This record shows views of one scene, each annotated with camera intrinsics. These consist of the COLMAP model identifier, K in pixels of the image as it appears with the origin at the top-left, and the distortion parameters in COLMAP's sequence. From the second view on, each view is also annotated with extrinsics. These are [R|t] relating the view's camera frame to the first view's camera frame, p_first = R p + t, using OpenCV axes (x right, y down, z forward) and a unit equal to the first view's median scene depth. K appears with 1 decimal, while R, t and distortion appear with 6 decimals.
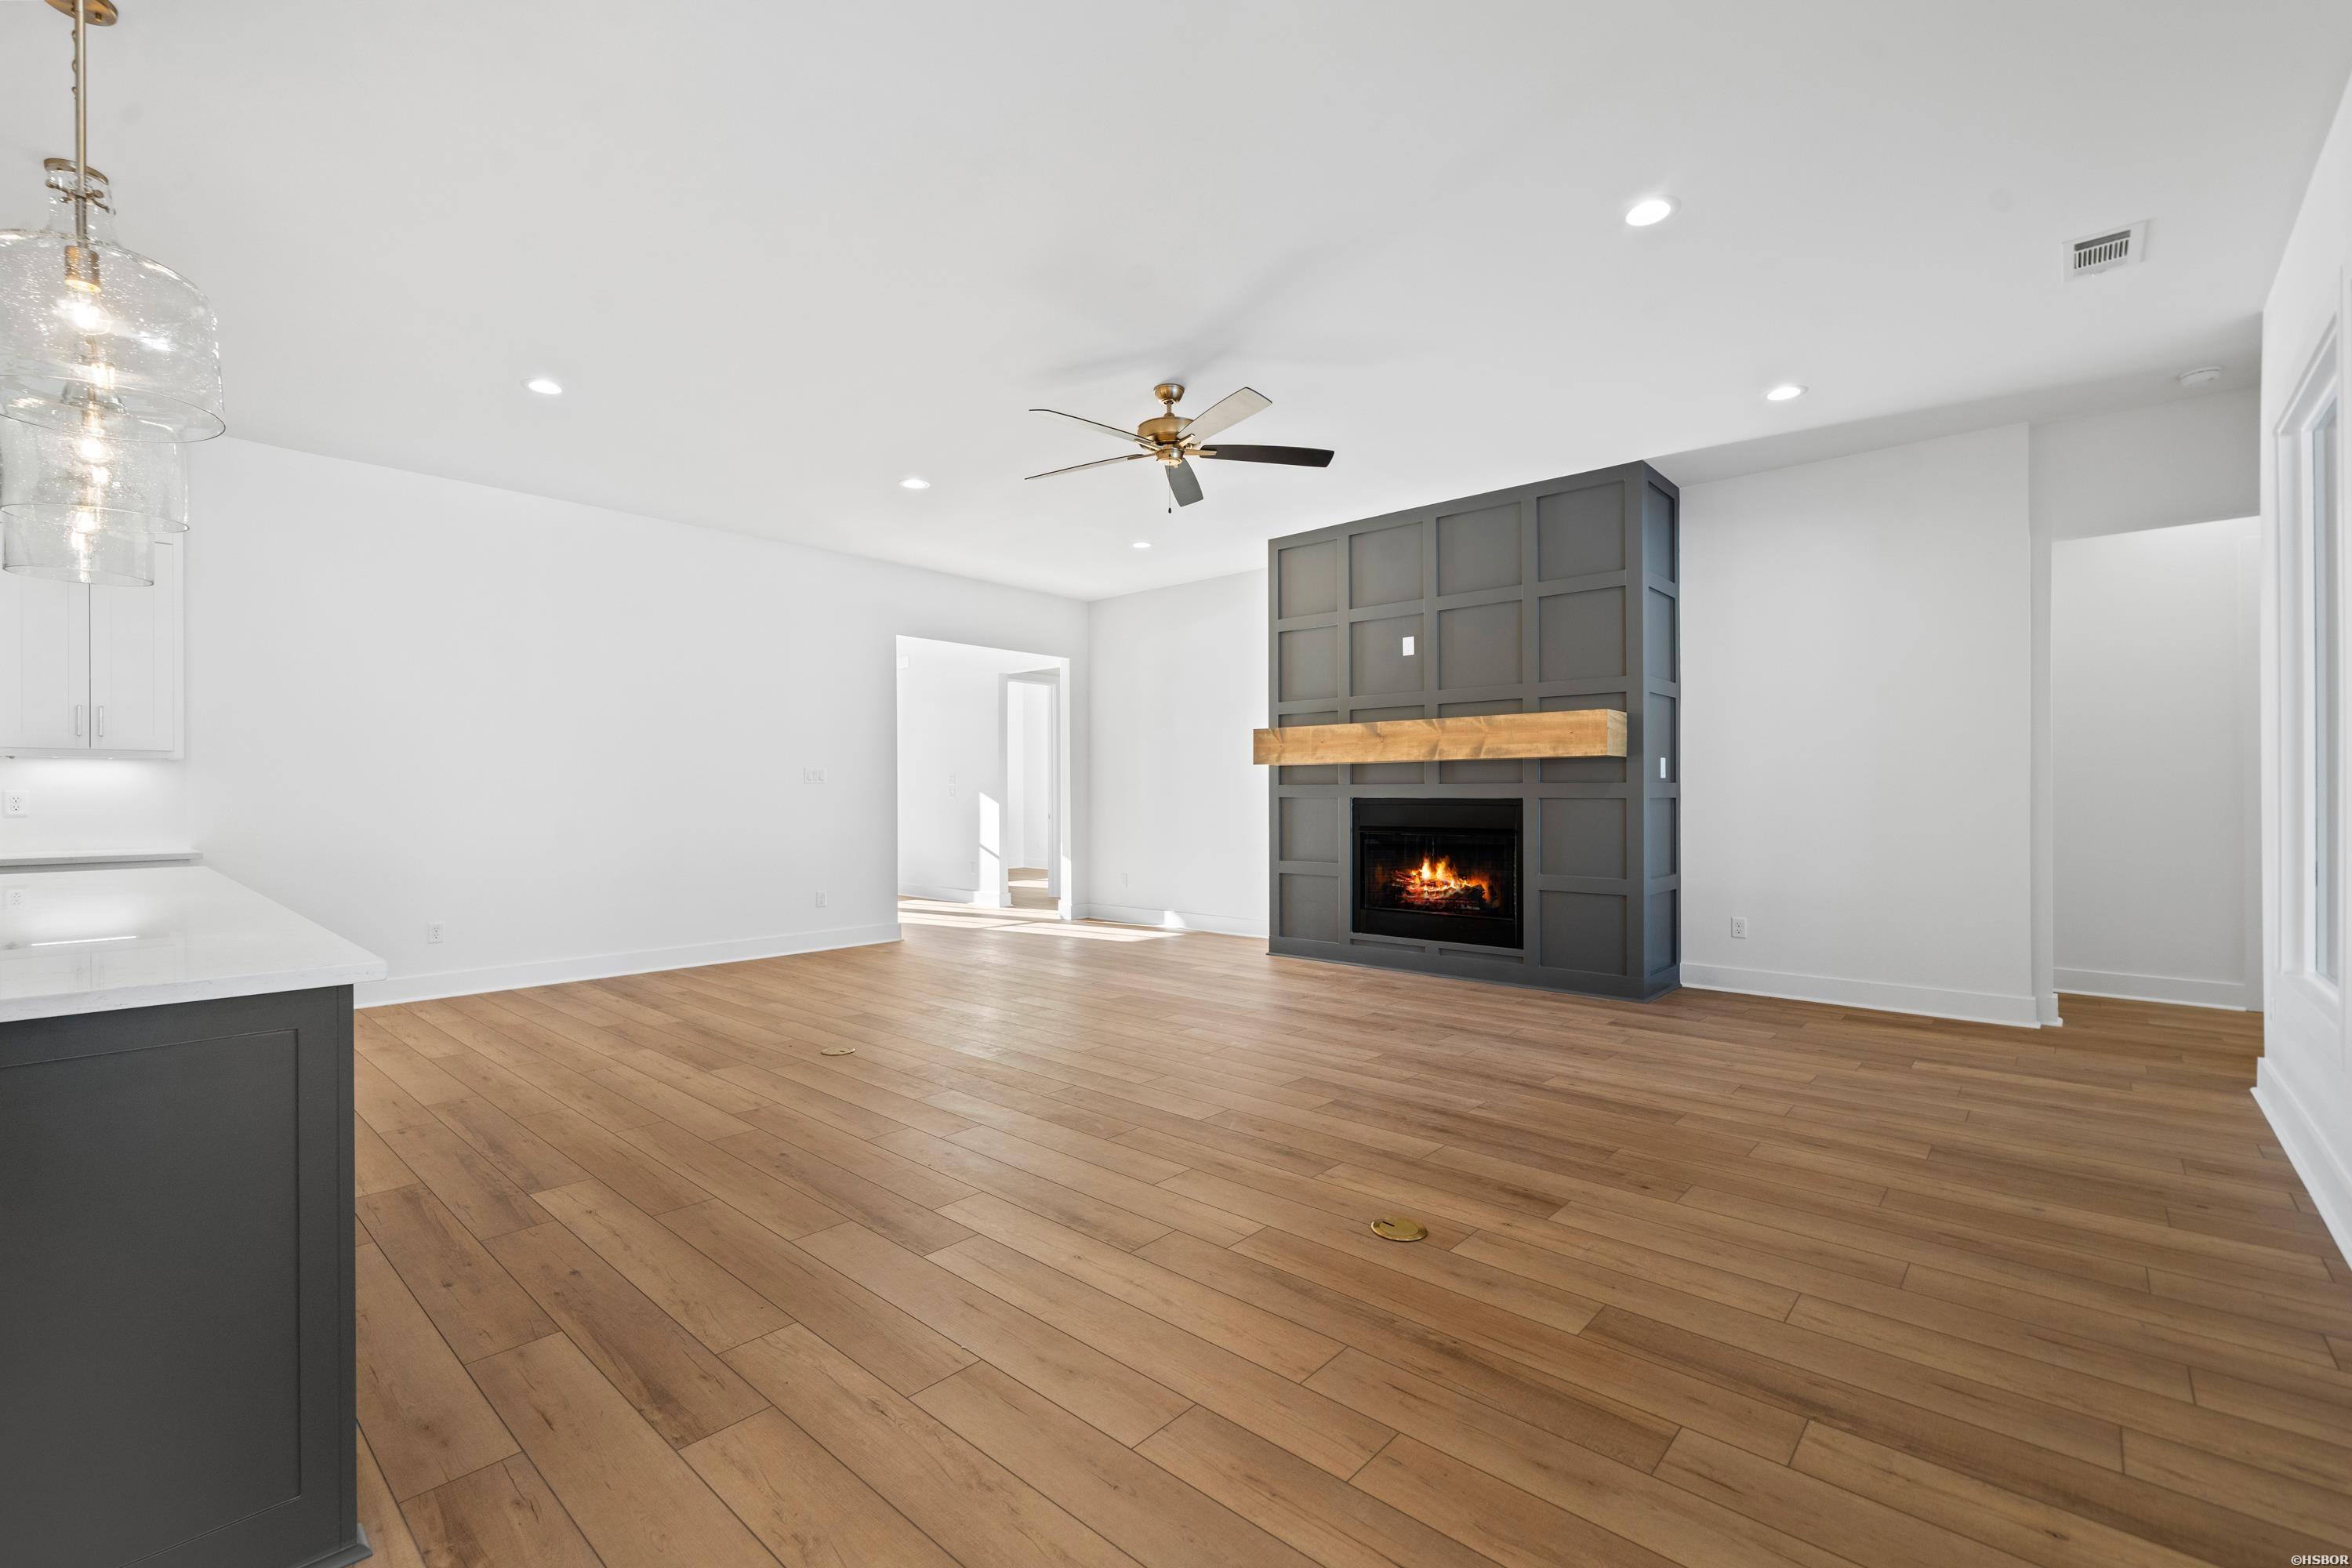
lens RADIAL K [[997.8, 0, 1190.3], [0, 997.8, 781.0], [0, 0, 1]] dist [-0.002837, -0.000159]
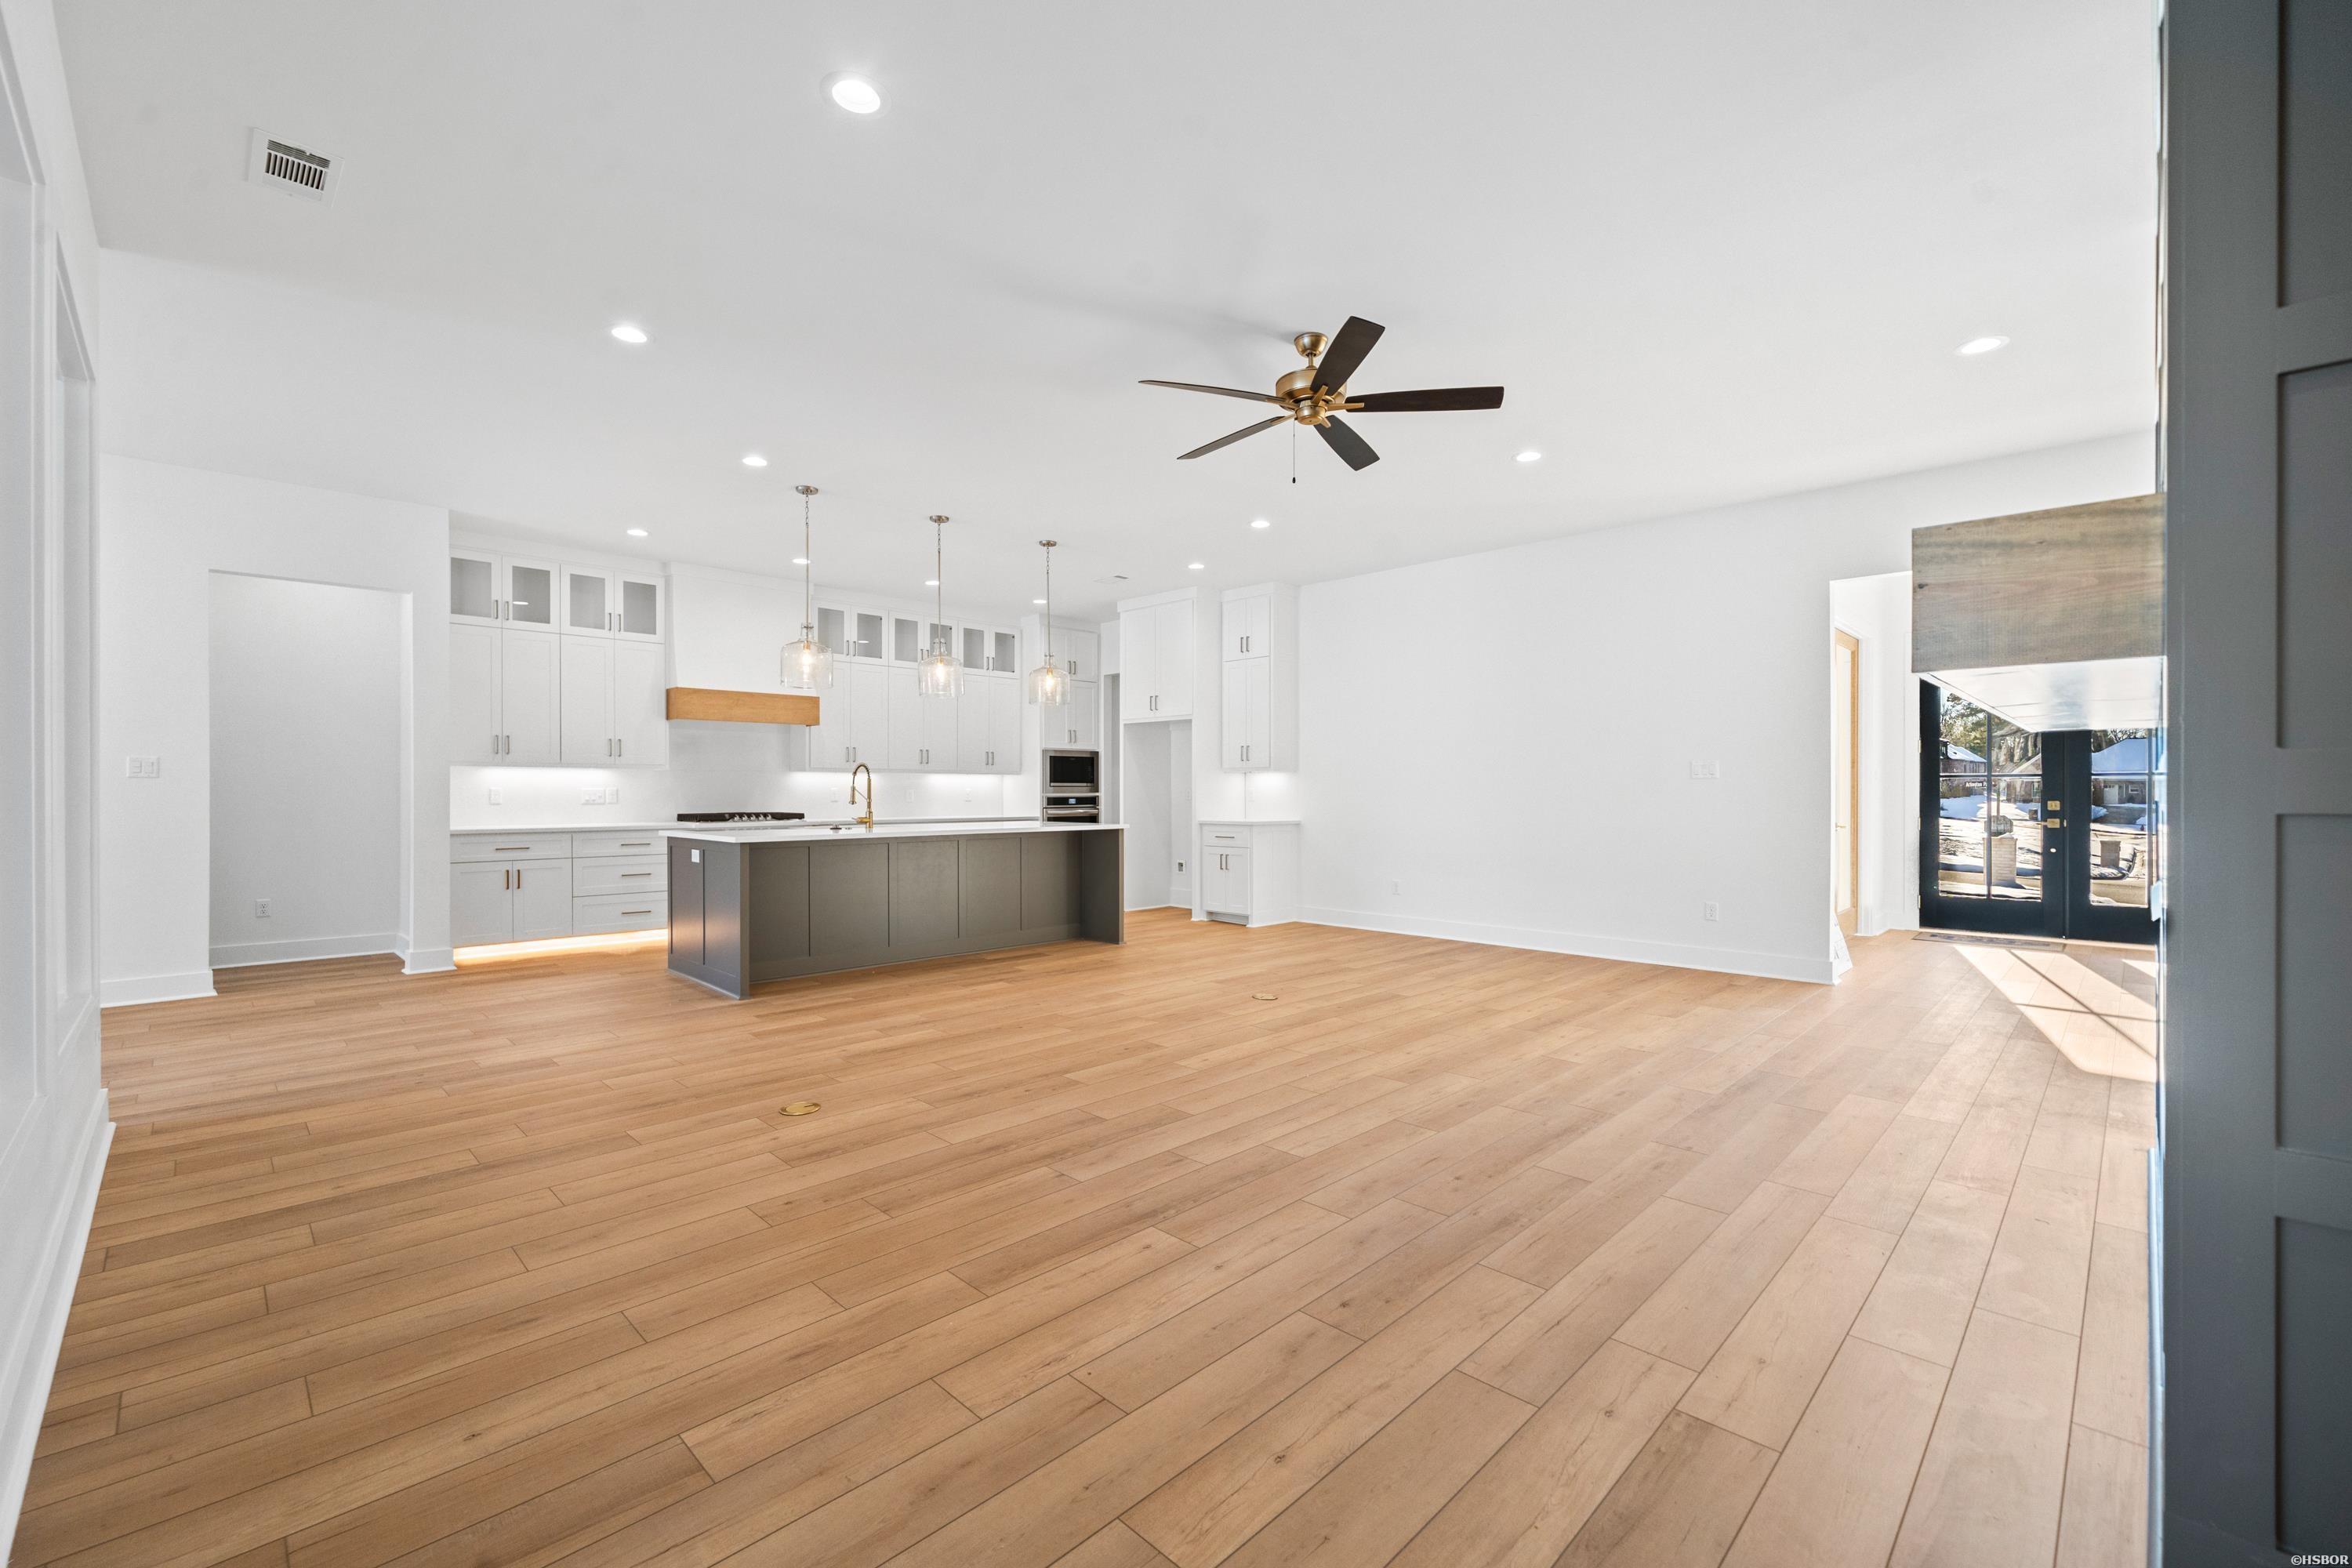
lens RADIAL K [[997.8, 0, 1127.7], [0, 997.8, 796.9], [0, 0, 1]] dist [-0.002837, -0.000159]
pose [[-0.089741, 0.006243, -0.995946, 0.685796], [0.015855, 0.999863, 0.004839, 0.005935], [0.995839, -0.015357, -0.089828, 0.700630]]
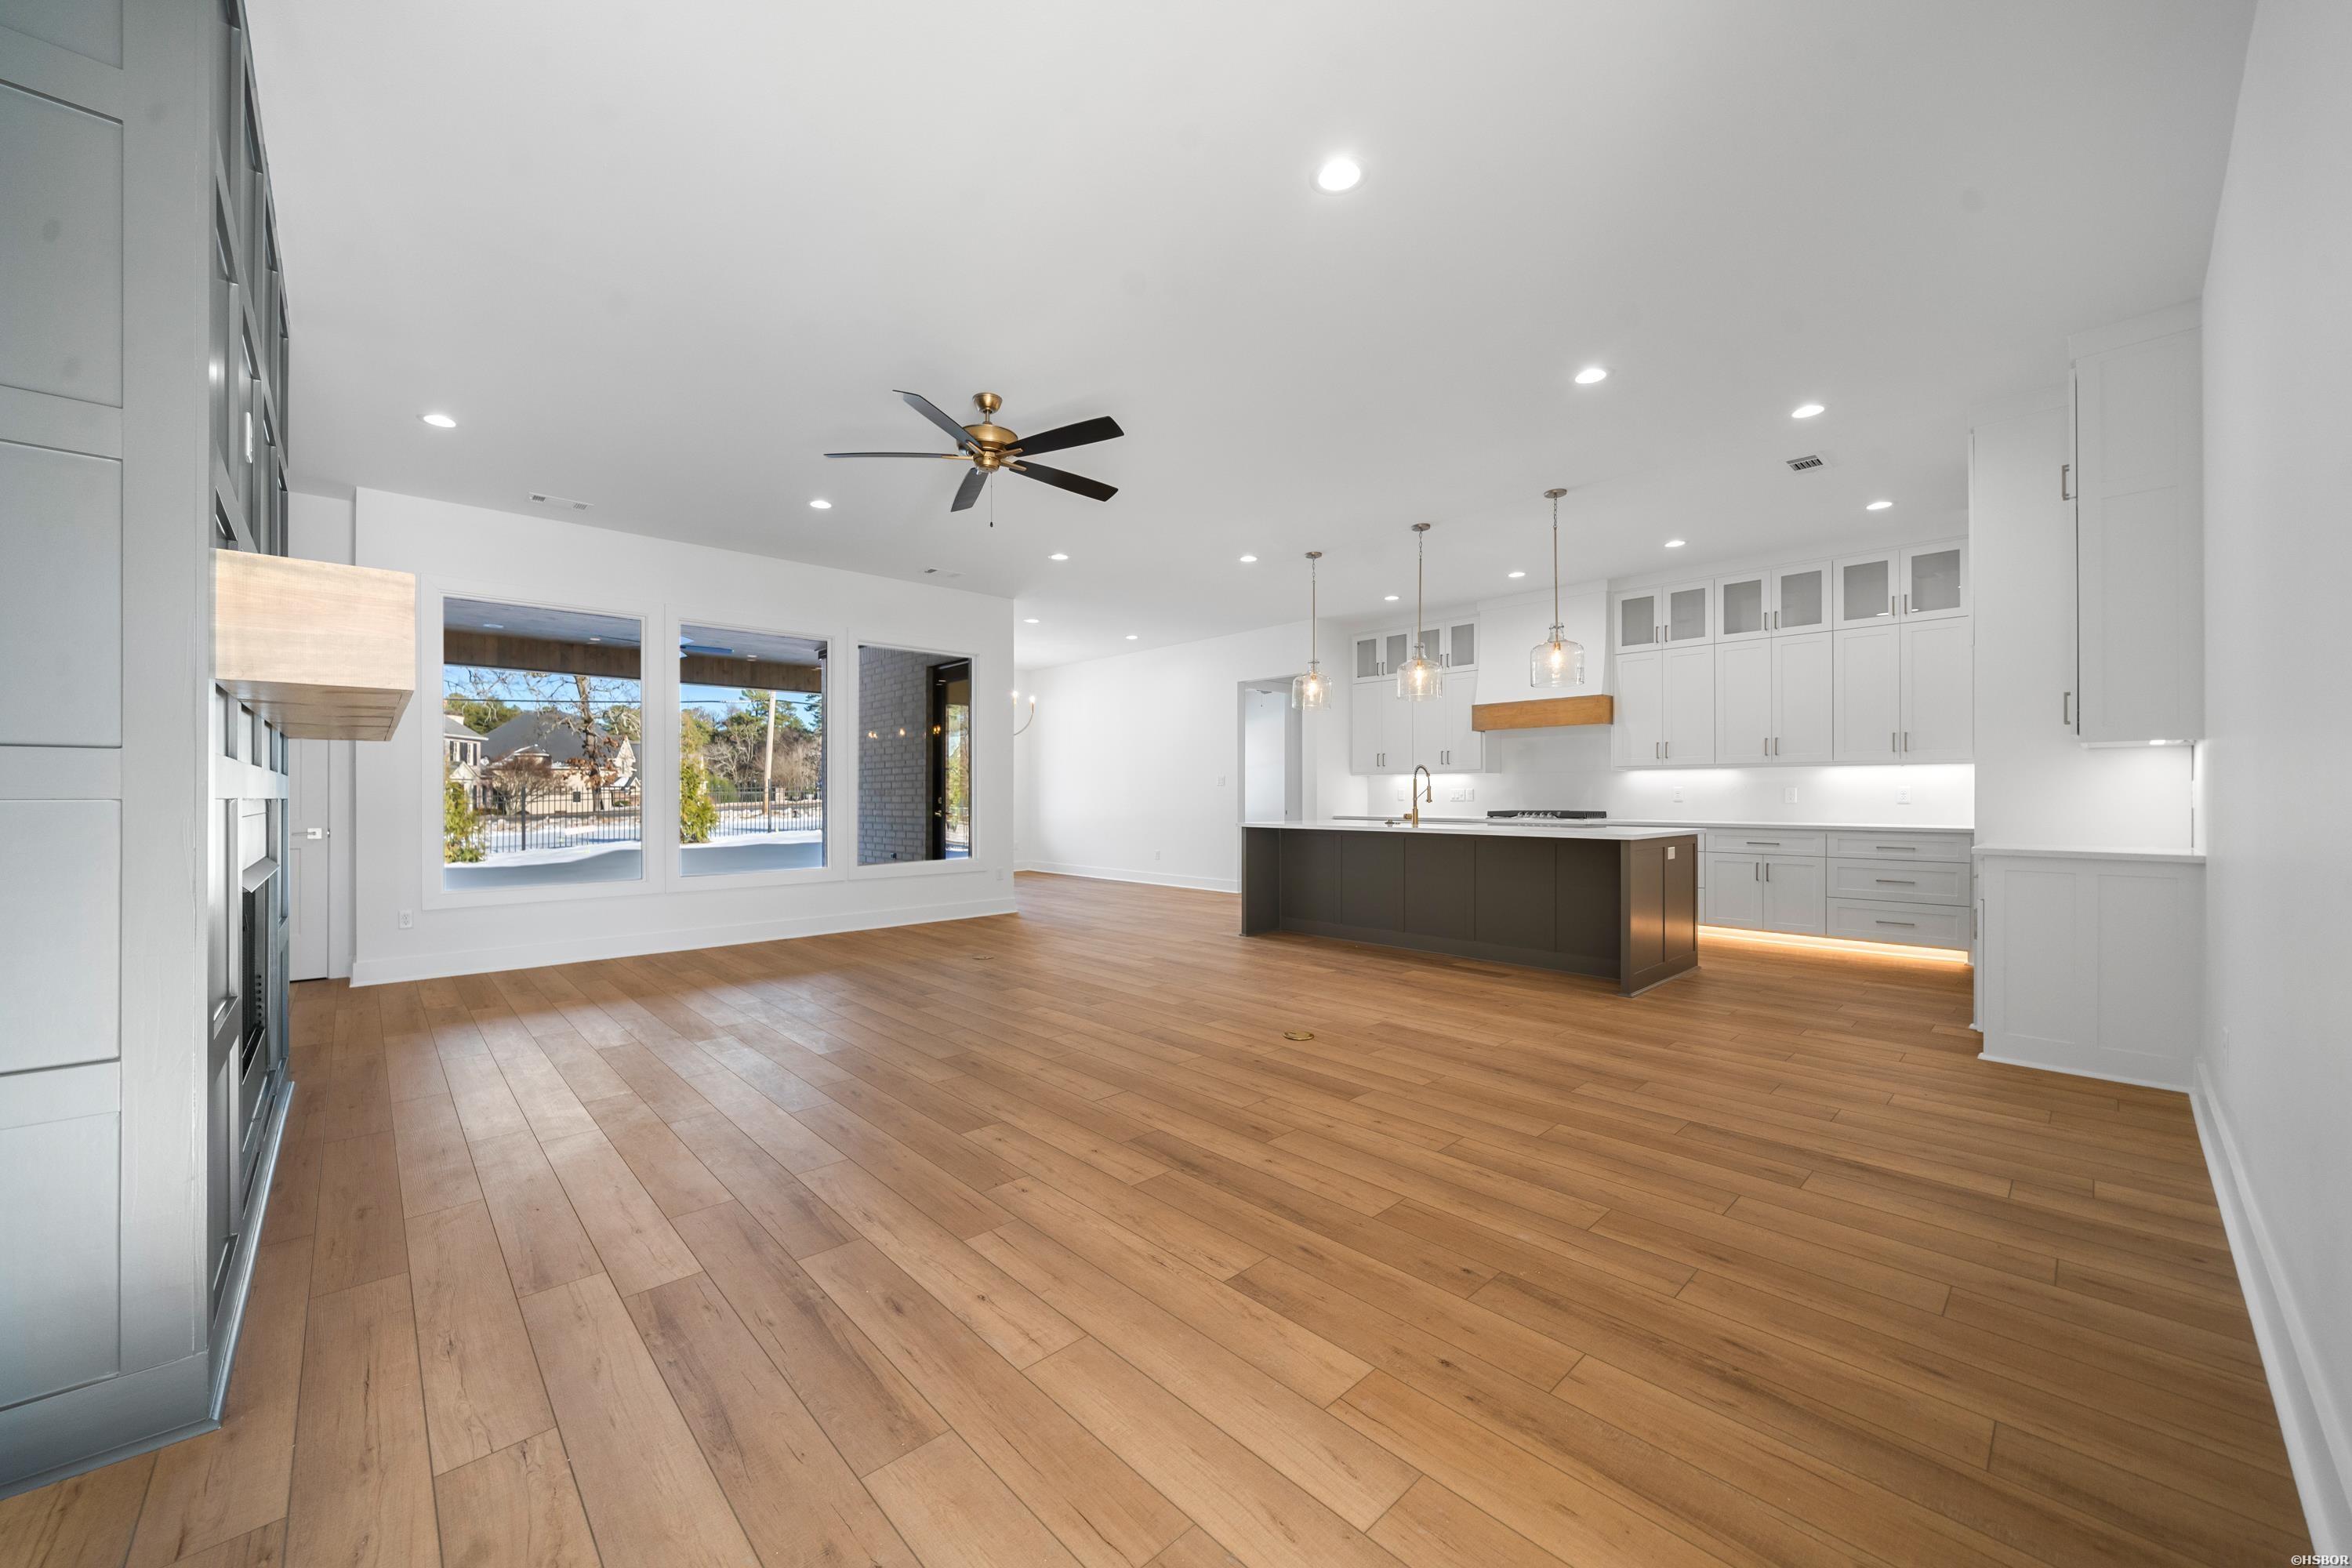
lens RADIAL K [[874.8, 0, 1132.8], [0, 874.8, 791.2], [0, 0, 1]] dist [-0.004131, 0.000178]
pose [[-0.992950, 0.003790, 0.118474, -0.213153], [0.001826, 0.999859, -0.016678, 0.018771], [-0.118521, -0.016344, -0.992817, 1.447945]]
